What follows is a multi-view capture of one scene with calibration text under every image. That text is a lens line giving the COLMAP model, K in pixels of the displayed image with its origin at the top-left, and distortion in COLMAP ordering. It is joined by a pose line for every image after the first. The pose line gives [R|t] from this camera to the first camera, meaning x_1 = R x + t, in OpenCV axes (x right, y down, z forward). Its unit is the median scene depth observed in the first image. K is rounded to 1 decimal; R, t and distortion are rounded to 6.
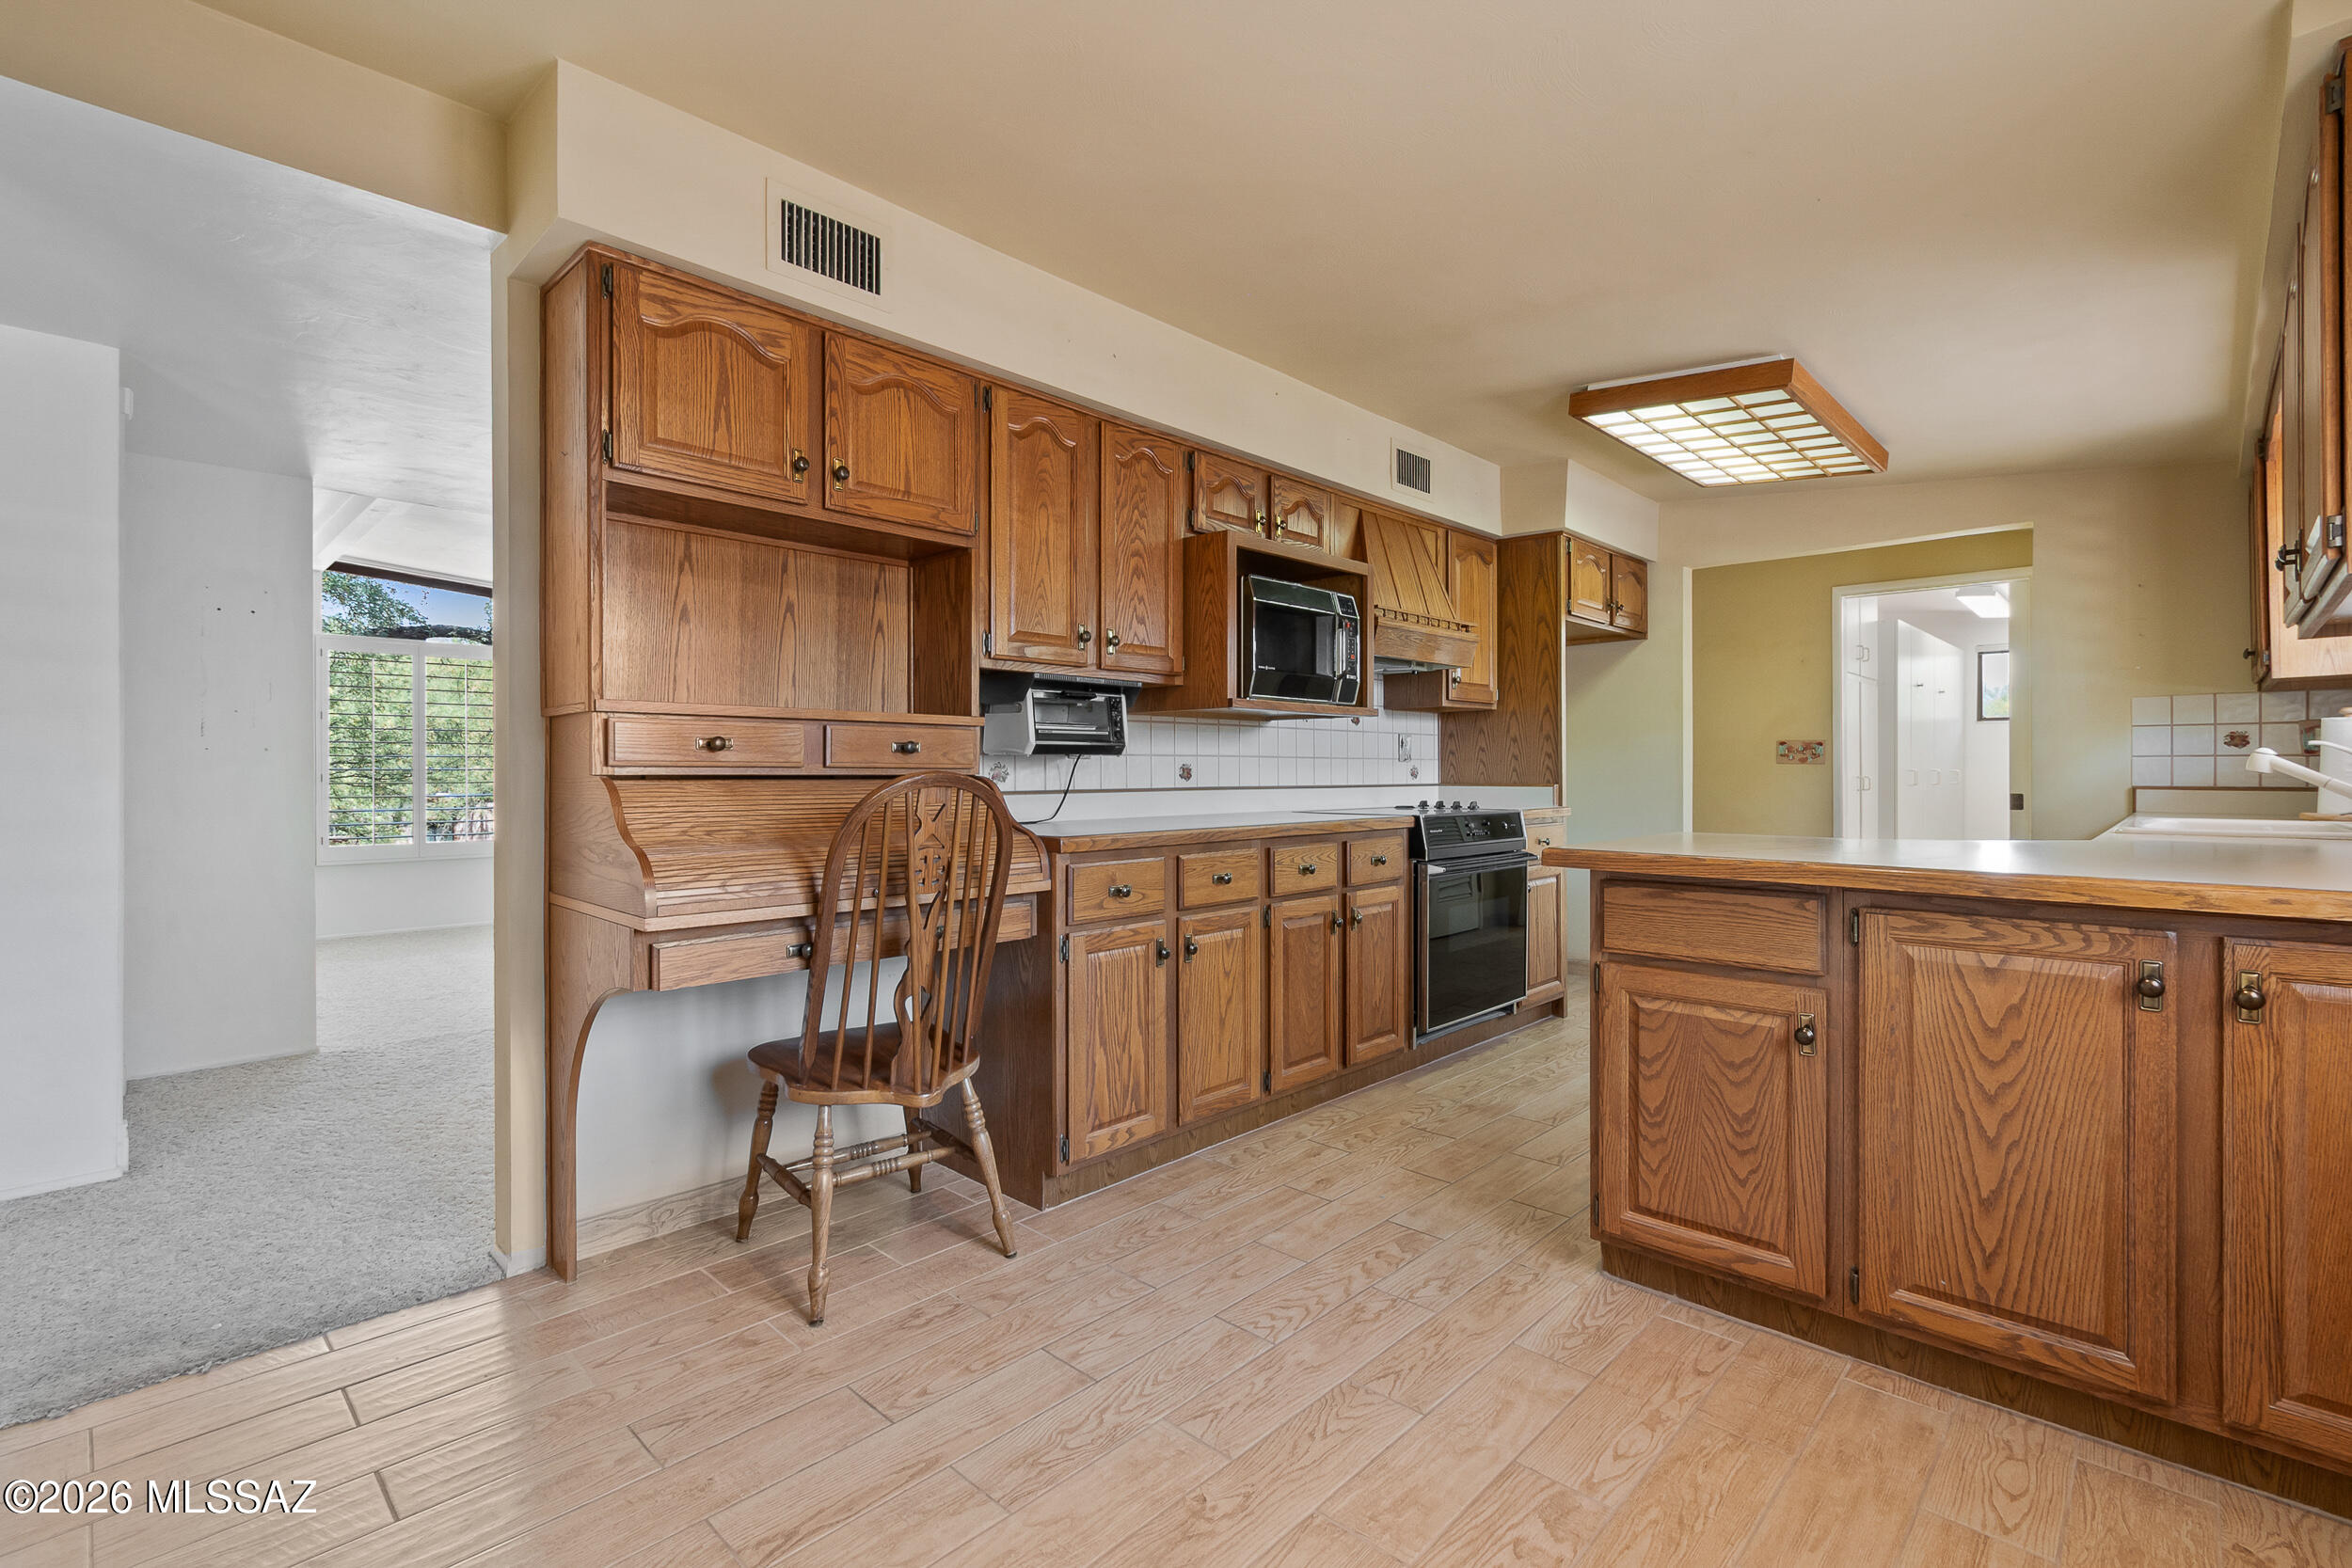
lens RADIAL K [[1069.4, 0, 1197.0], [0, 1069.4, 777.7], [0, 0, 1]] dist [0.000708, -0.000012]
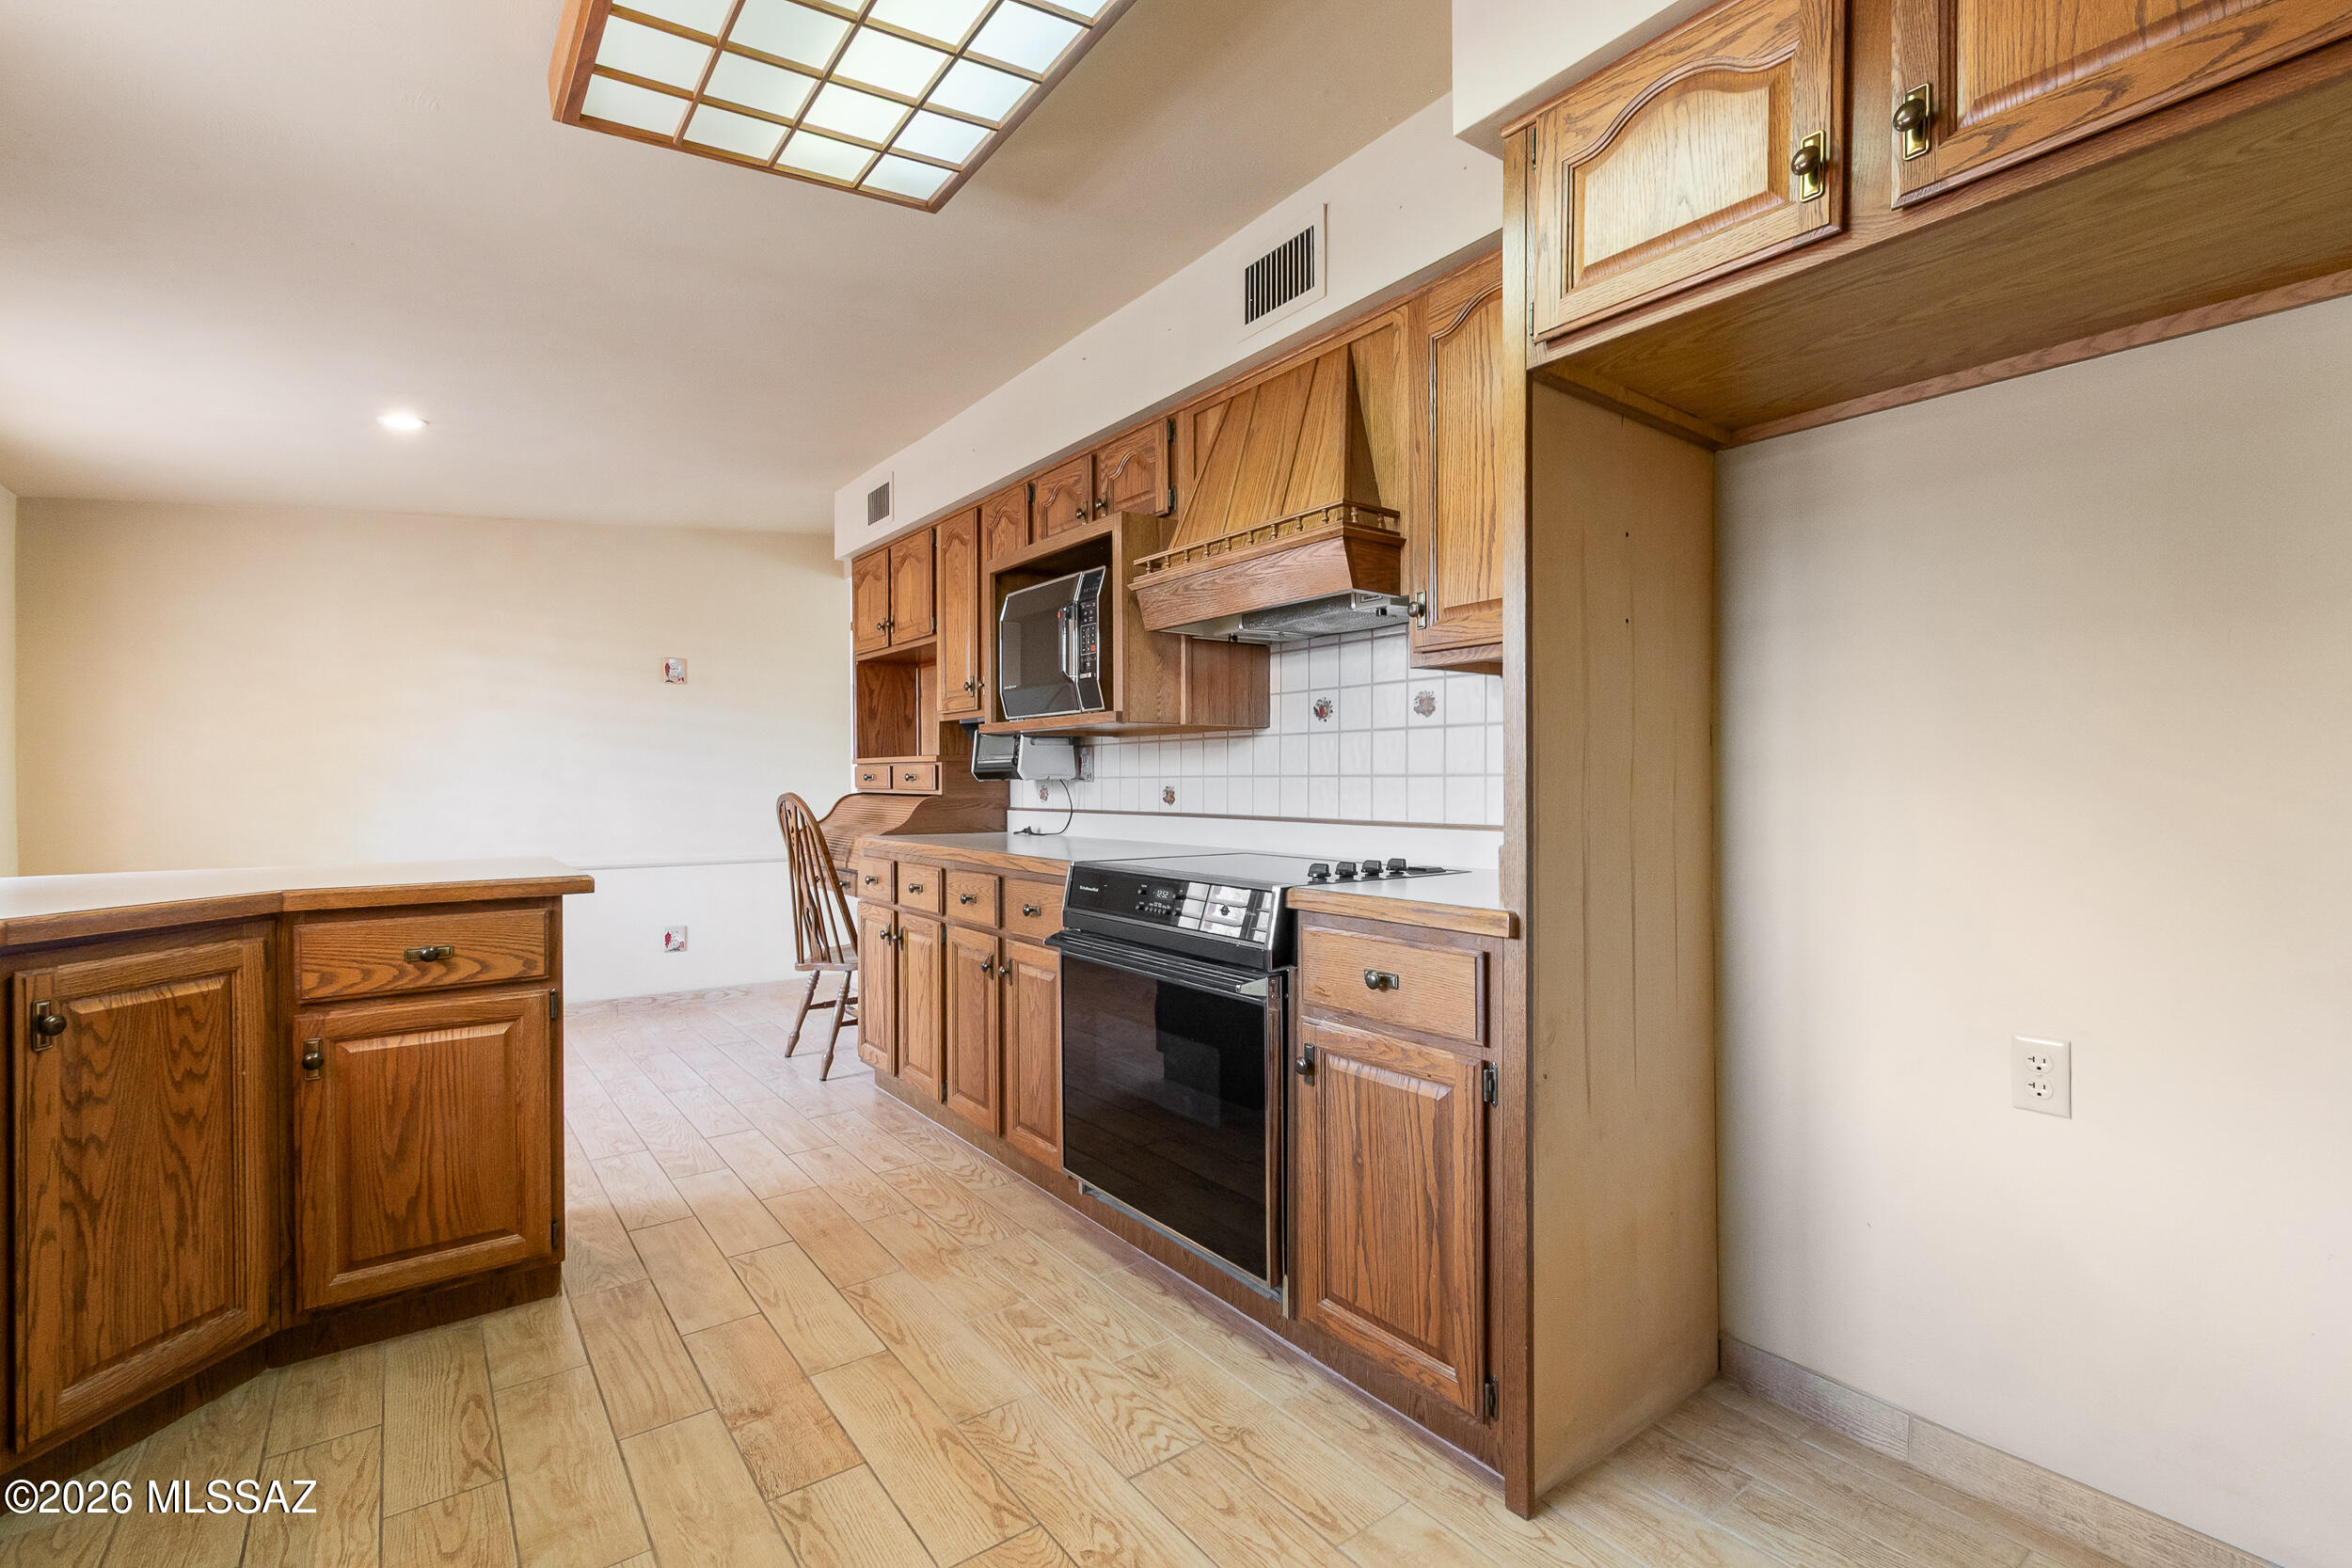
lens RADIAL K [[1039.7, 0, 1174.3], [0, 1039.7, 791.7], [0, 0, 1]] dist [0.000097, 0.000054]
pose [[-0.172127, 0.011641, -0.985006, 0.957264], [-0.003792, 0.999915, 0.012480, -0.021511], [0.985067, 0.005883, -0.172068, 1.303788]]
